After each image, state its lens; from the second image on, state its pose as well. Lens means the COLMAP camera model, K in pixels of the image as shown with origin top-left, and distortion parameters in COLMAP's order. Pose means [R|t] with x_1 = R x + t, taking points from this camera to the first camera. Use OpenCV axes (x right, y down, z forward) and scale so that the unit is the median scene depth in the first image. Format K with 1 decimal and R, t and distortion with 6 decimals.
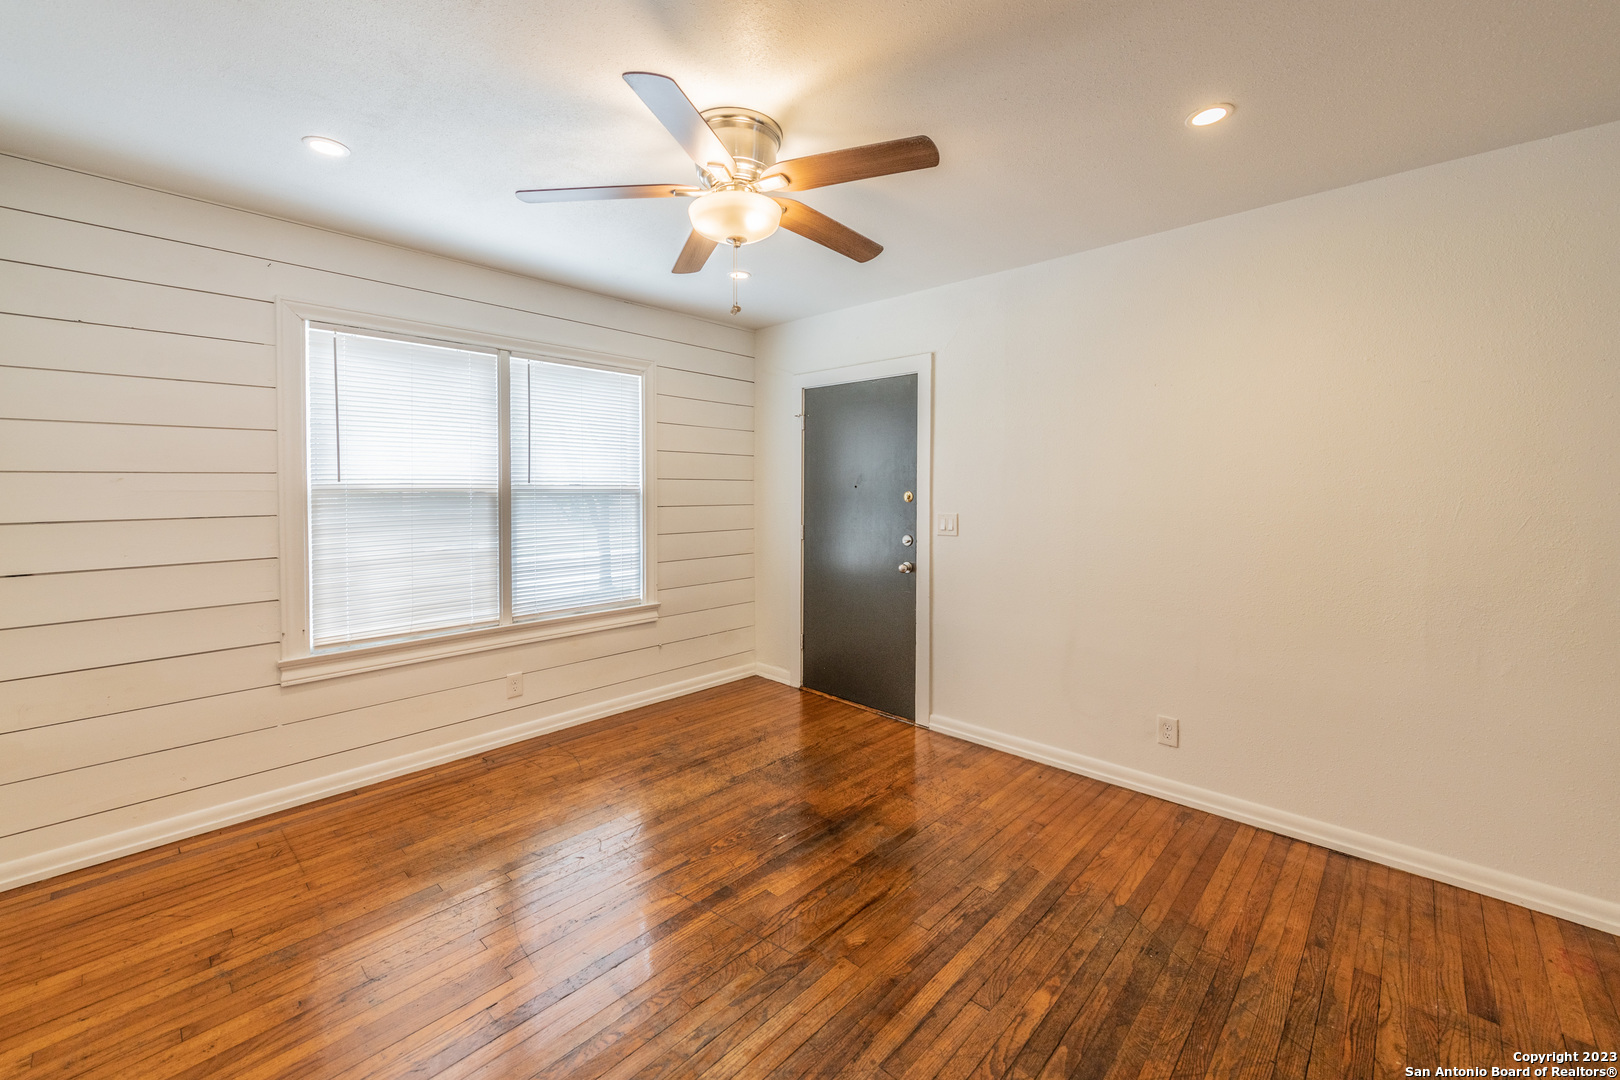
lens RADIAL K [[642.8, 0, 807.3], [0, 642.8, 485.5], [0, 0, 1]] dist [0.001404, -0.000519]
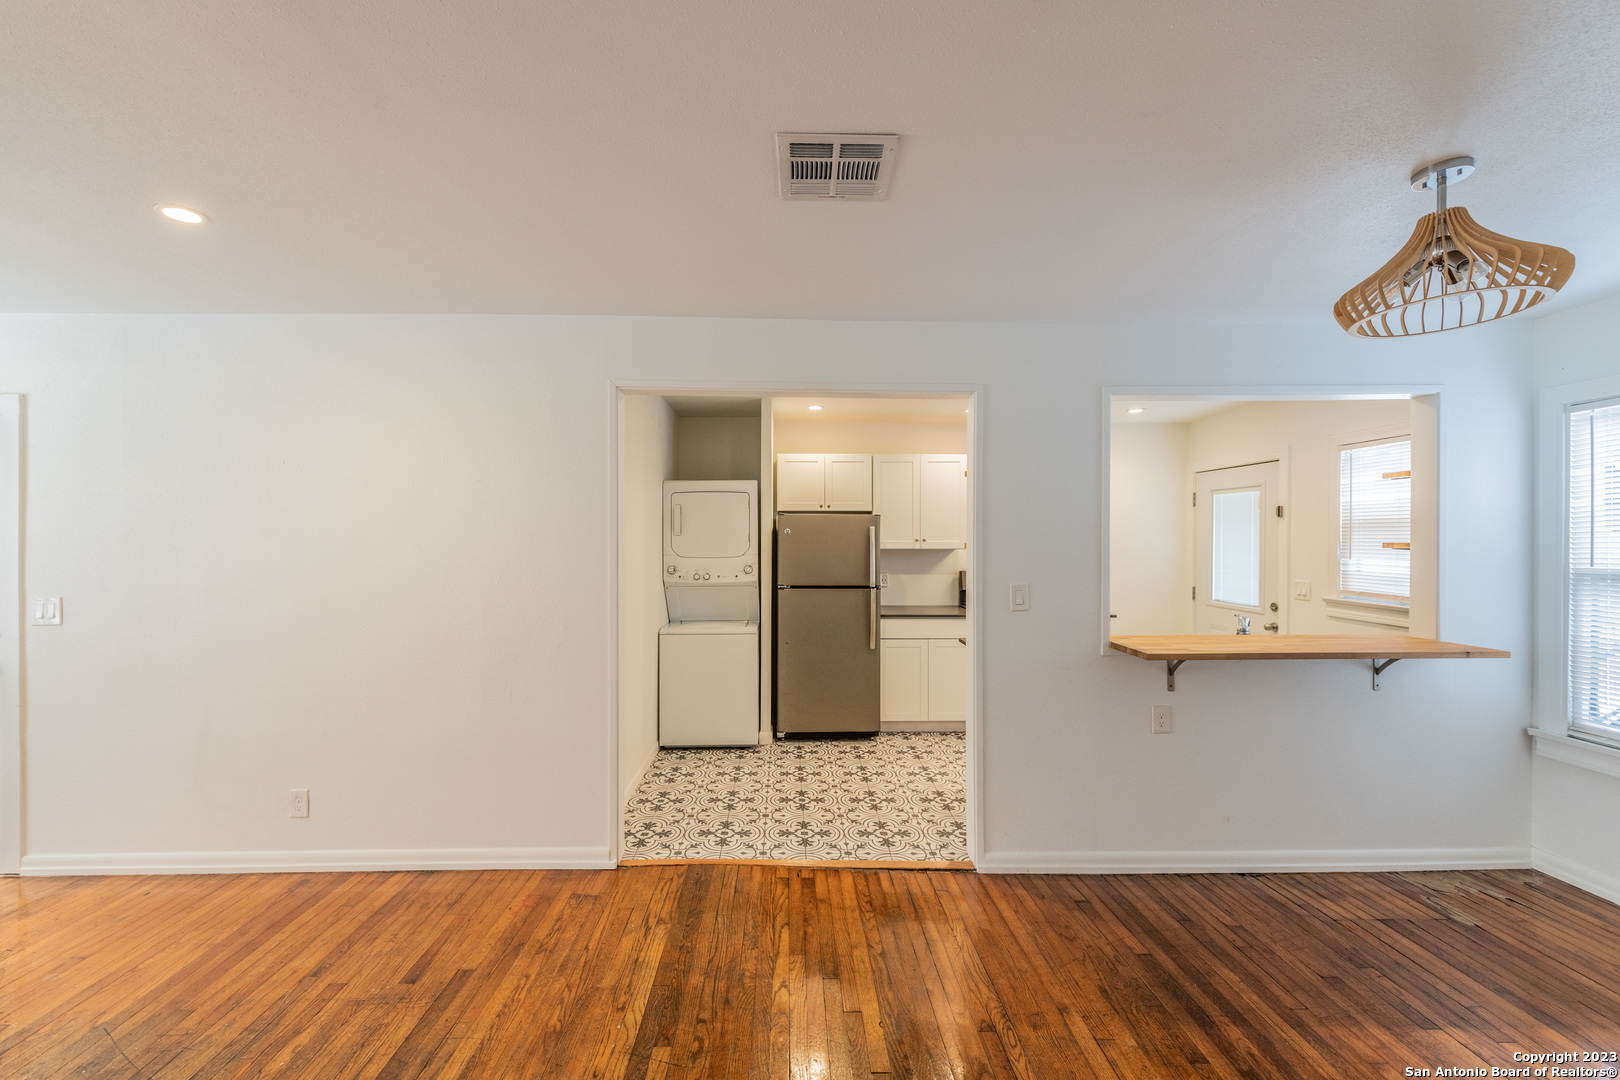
lens RADIAL K [[645.3, 0, 787.1], [0, 645.3, 522.4], [0, 0, 1]] dist [0.003119, 0.000339]
pose [[0.720696, 0.014585, 0.693098, 0.407105], [0.001469, 0.999744, -0.022565, -0.037890], [-0.693250, 0.017280, 0.720490, -0.284590]]
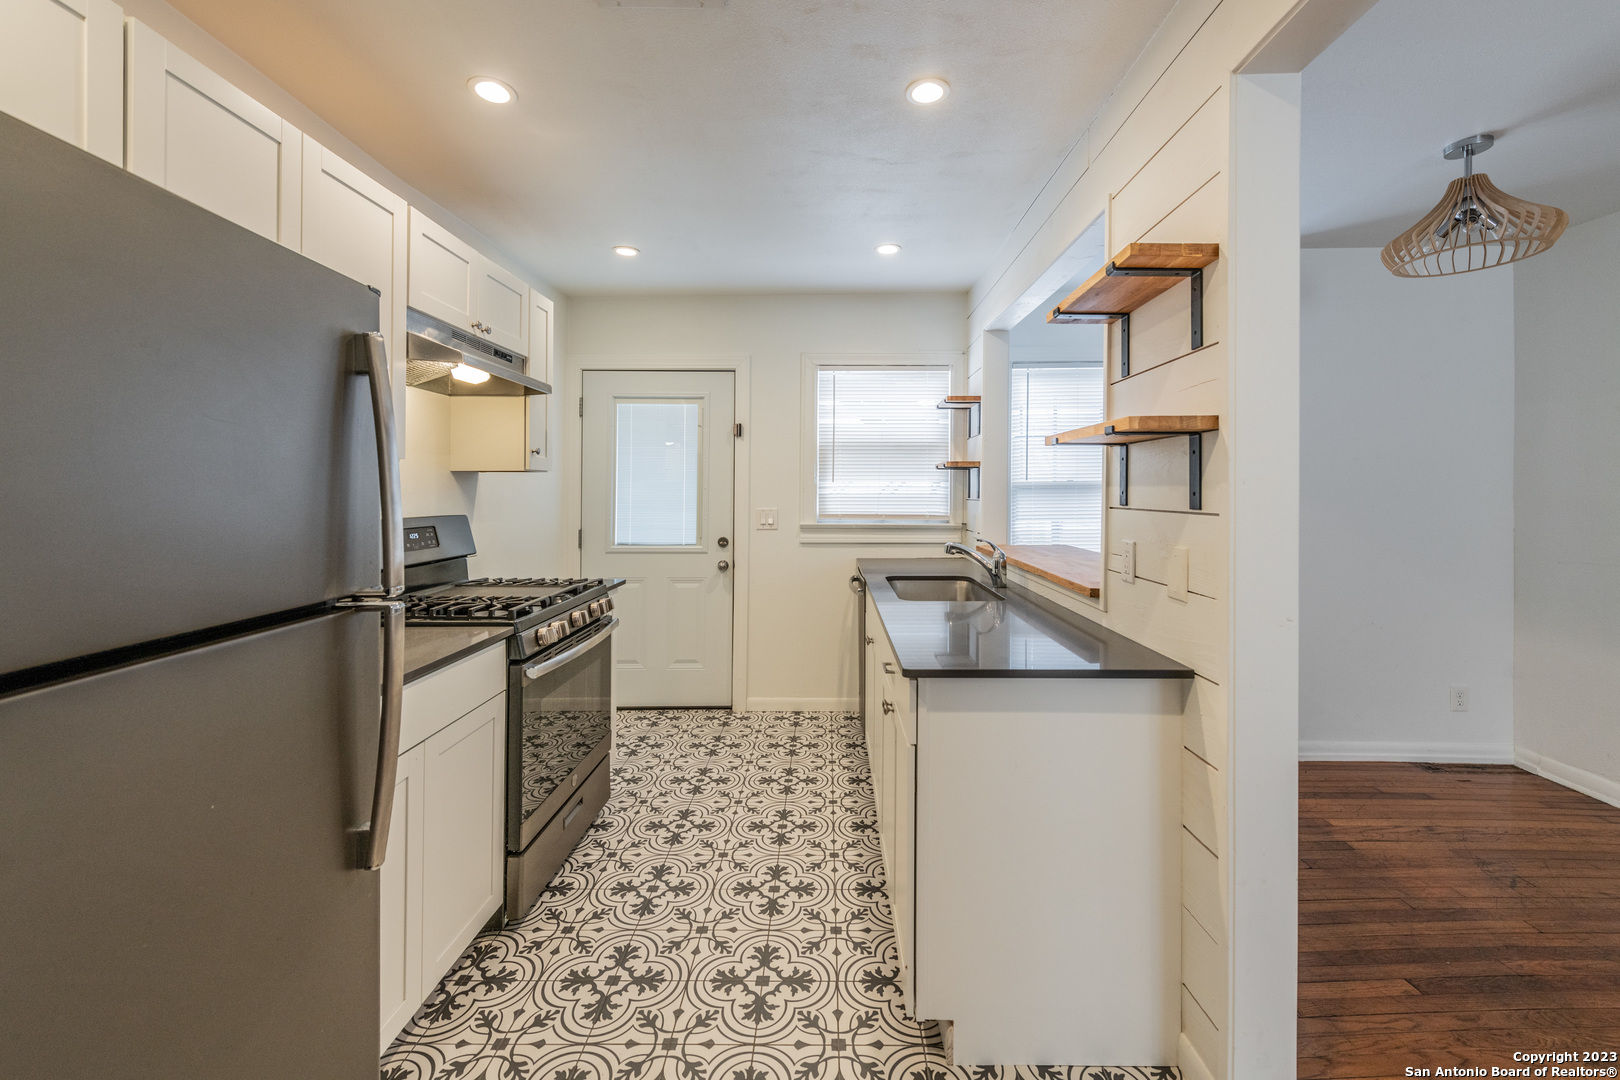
lens RADIAL K [[652.0, 0, 833.8], [0, 652.0, 483.1], [0, 0, 1]] dist [0.001737, -0.000055]
pose [[-0.692177, 0.007886, 0.721685, 1.242908], [0.001052, 0.999950, -0.009918, 0.027109], [-0.721727, -0.006106, -0.692150, 0.822451]]
